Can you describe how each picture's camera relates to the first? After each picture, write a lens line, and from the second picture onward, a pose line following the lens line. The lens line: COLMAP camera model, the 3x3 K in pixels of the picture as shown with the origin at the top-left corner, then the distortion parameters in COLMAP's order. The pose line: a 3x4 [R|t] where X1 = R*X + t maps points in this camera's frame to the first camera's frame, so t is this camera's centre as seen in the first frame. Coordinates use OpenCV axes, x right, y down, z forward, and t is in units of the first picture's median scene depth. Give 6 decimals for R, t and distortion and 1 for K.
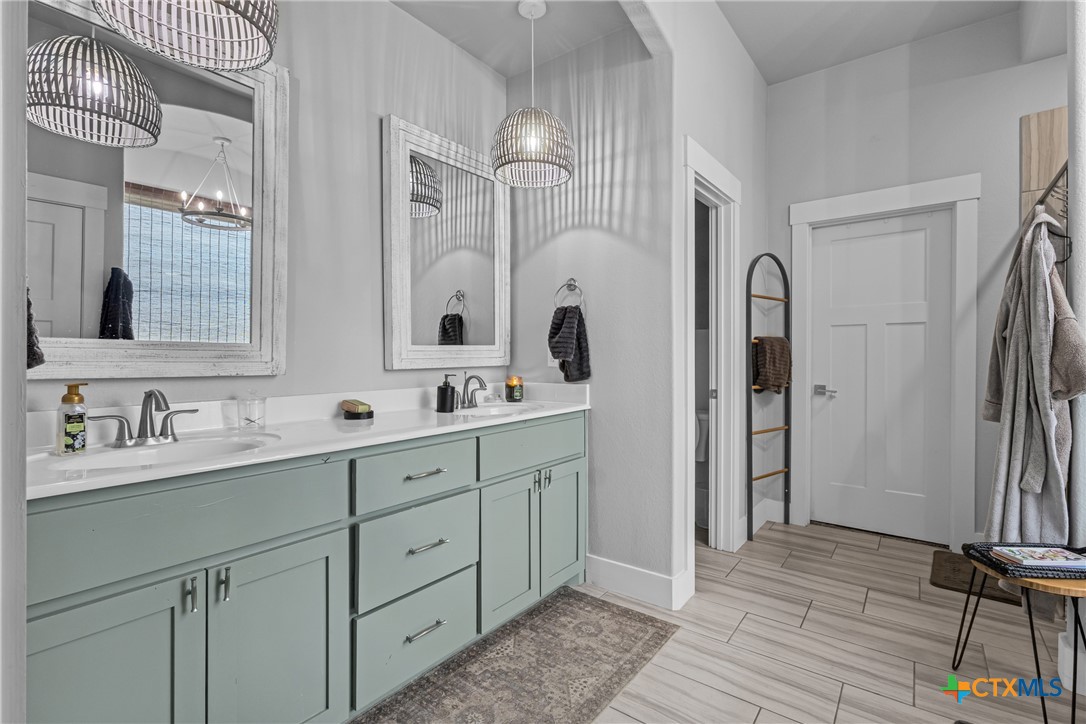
lens RADIAL K [[506.1, 0, 542.2], [0, 506.1, 353.5], [0, 0, 1]] dist [0.001334, 0.002149]
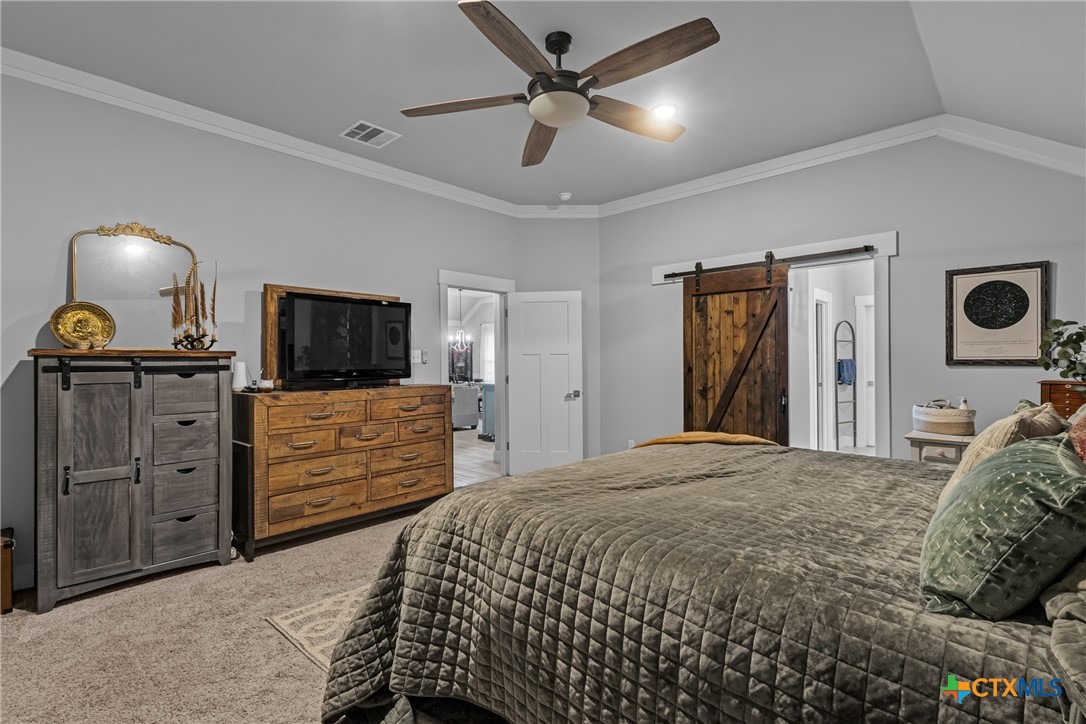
lens RADIAL K [[506.1, 0, 542.1], [0, 506.1, 362.3], [0, 0, 1]] dist [0.001334, 0.002149]
pose [[0.994393, -0.011795, -0.105091, -0.602160], [0.011513, 0.999928, -0.003295, -0.025041], [0.105122, 0.002067, 0.994457, -1.266040]]
